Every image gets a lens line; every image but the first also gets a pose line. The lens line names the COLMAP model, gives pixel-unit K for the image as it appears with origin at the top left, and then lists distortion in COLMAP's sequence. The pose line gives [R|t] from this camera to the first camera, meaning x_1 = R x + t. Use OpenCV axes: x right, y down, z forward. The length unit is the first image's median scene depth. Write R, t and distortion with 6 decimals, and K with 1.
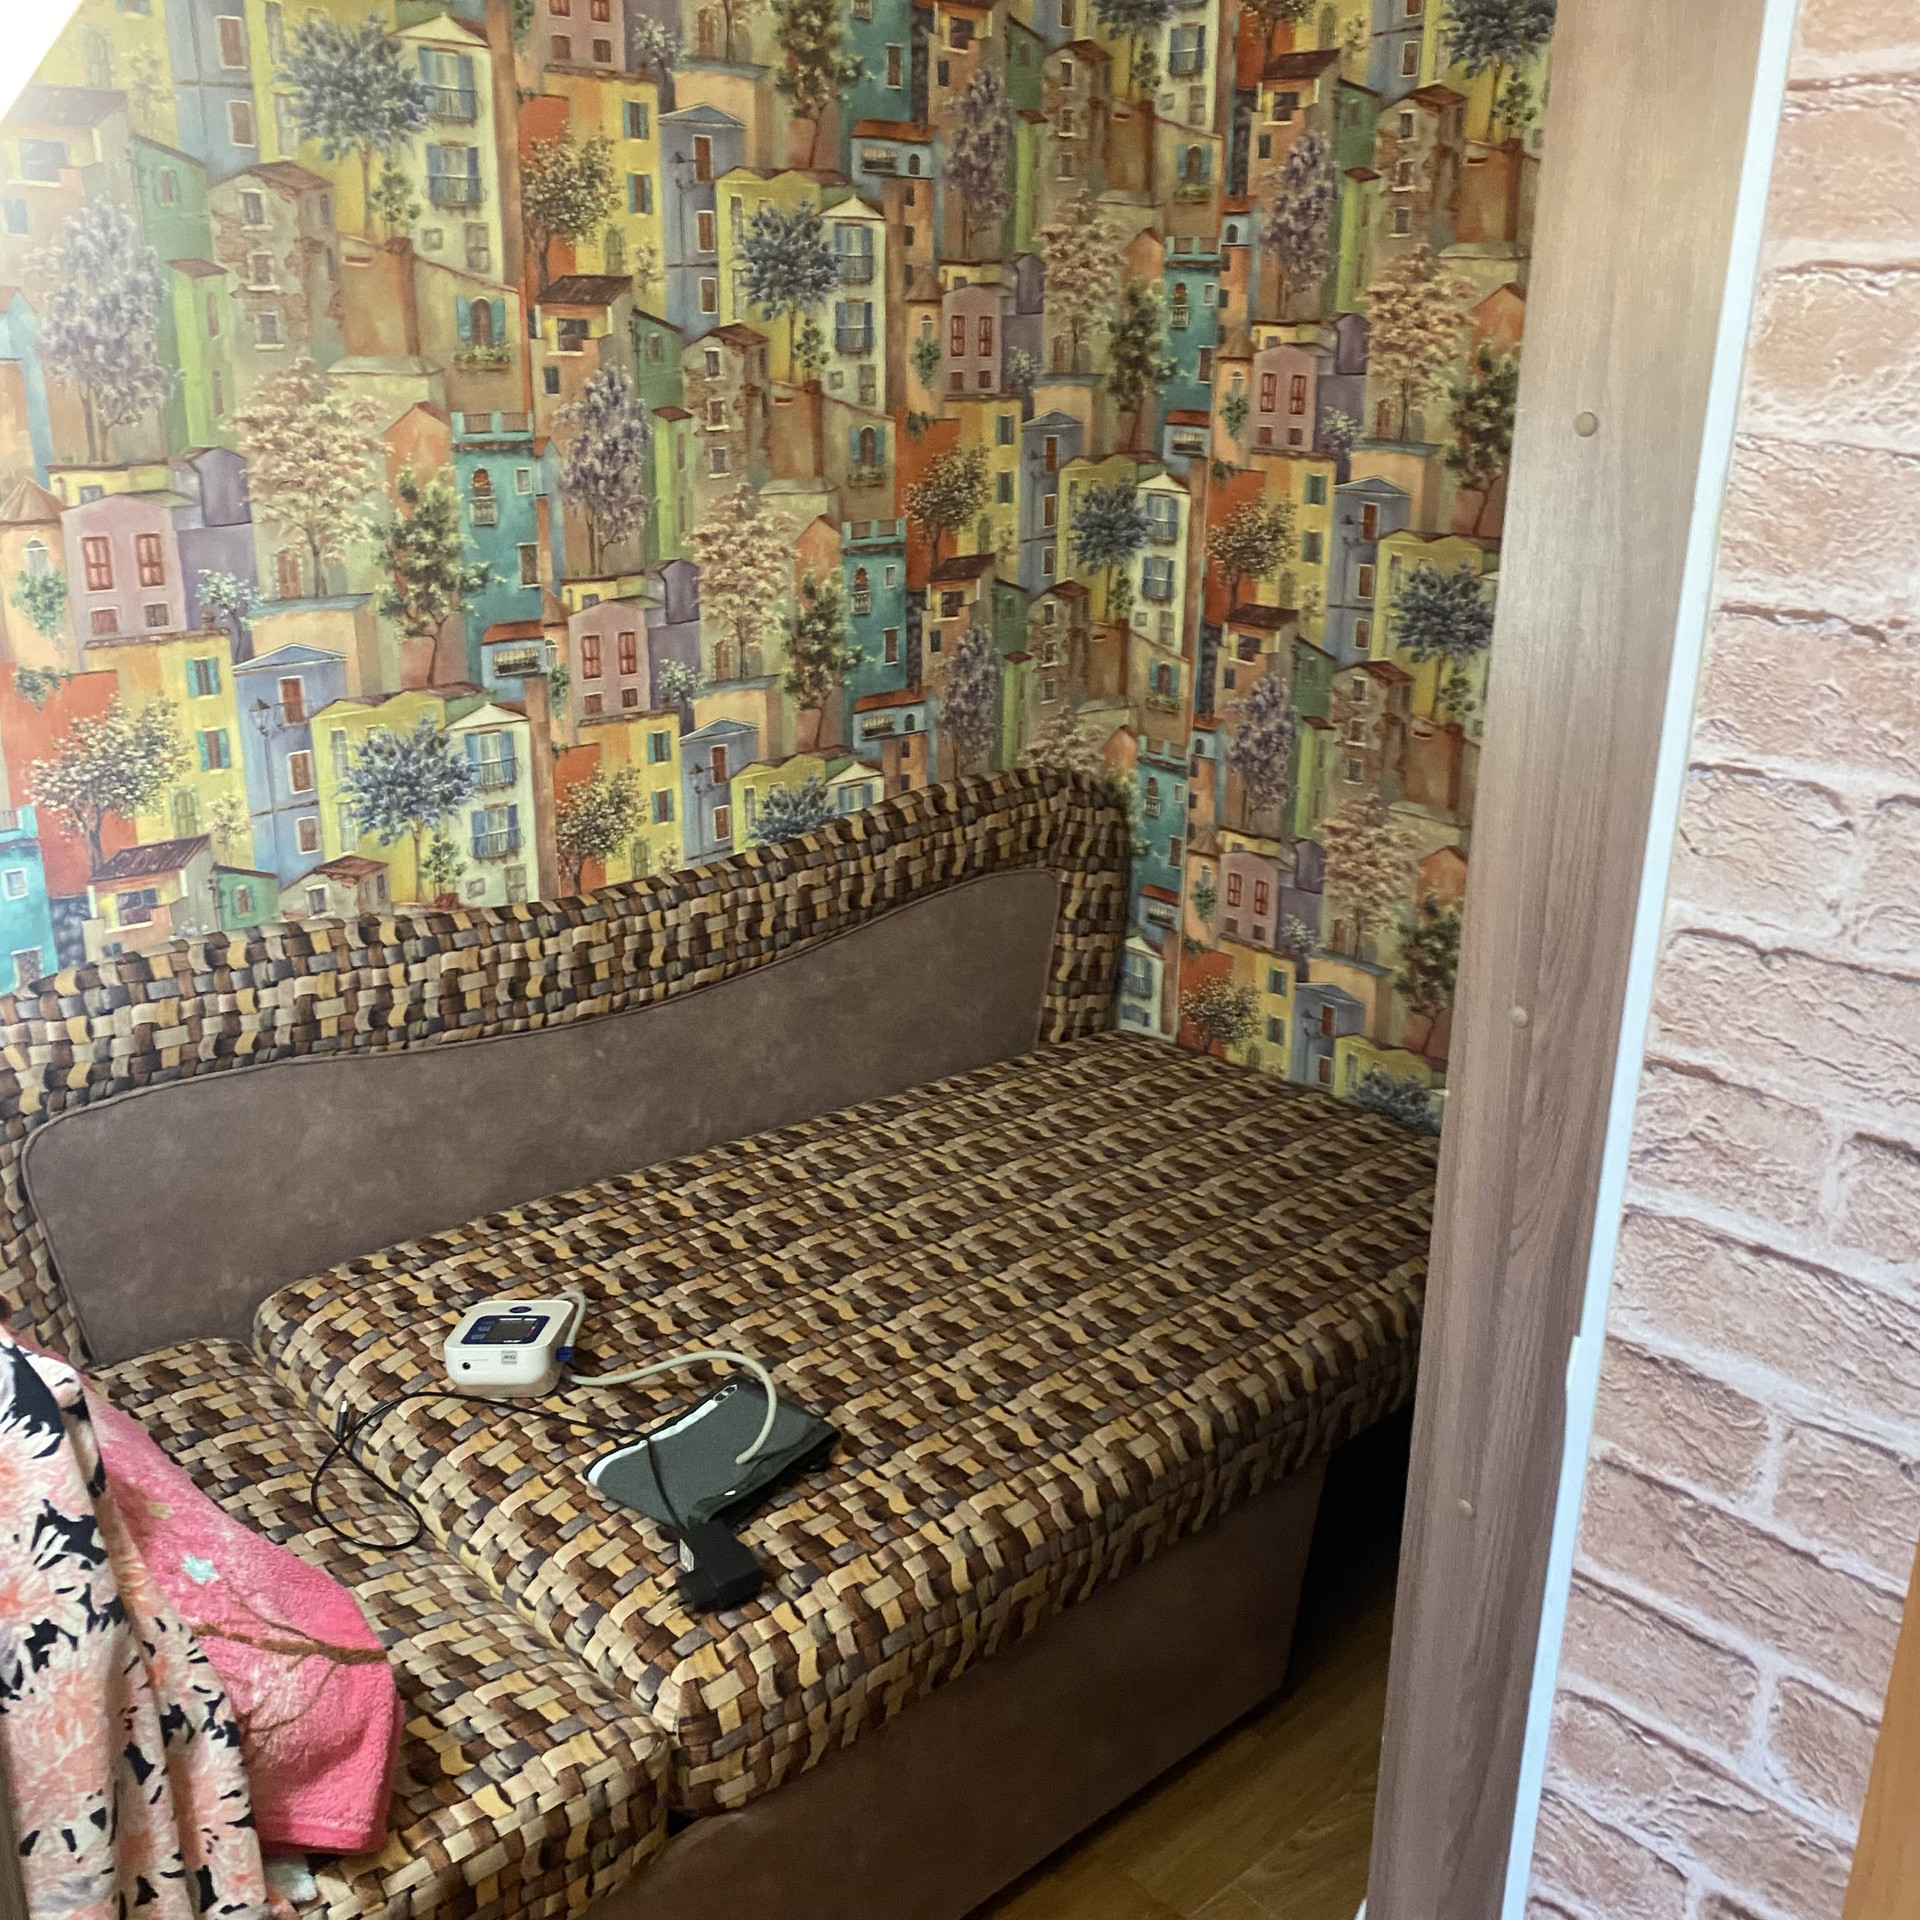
lens RADIAL K [[2029.4, 0, 960.0], [0, 2029.4, 960.0], [0, 0, 1]] dist [0.155783, -0.435356]
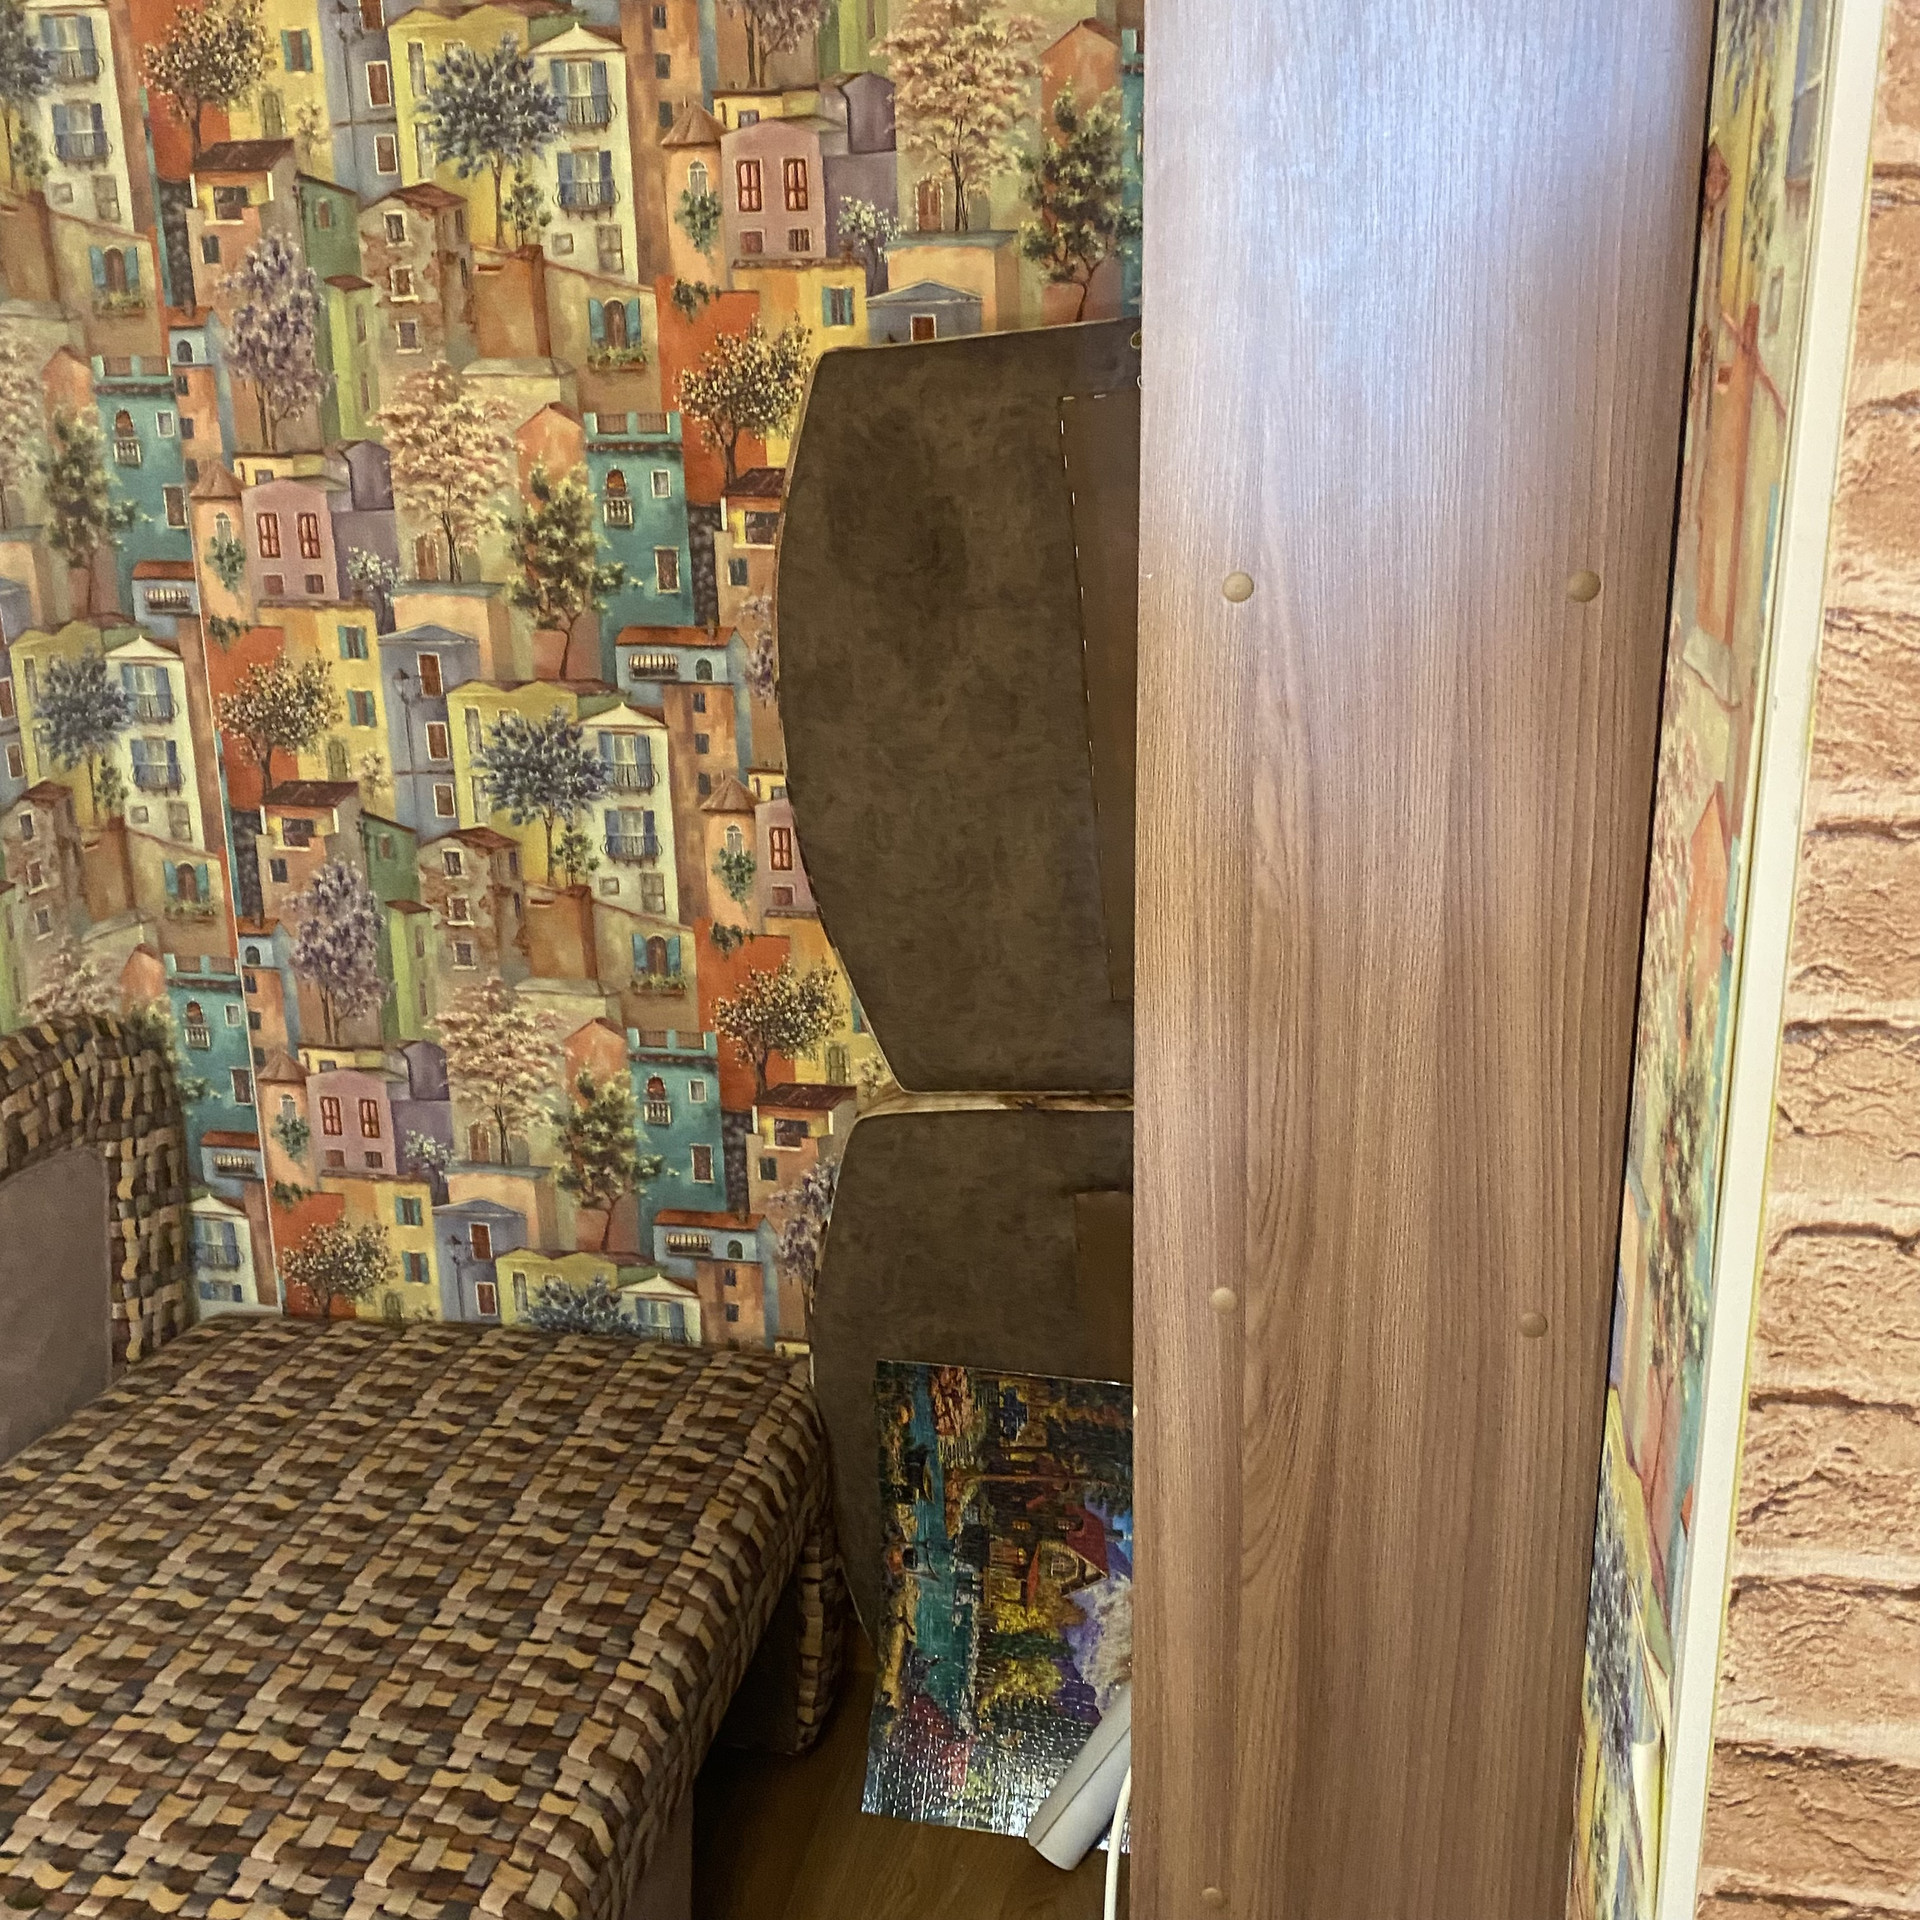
lens RADIAL K [[1979.6, 0, 957.6], [0, 1979.6, 901.7], [0, 0, 1]] dist [0.042316, -0.045959]
pose [[0.806488, -0.175406, 0.564633, -0.106416], [0.210847, 0.977516, 0.002508, -0.070573], [-0.552378, 0.117029, 0.825338, 0.184647]]
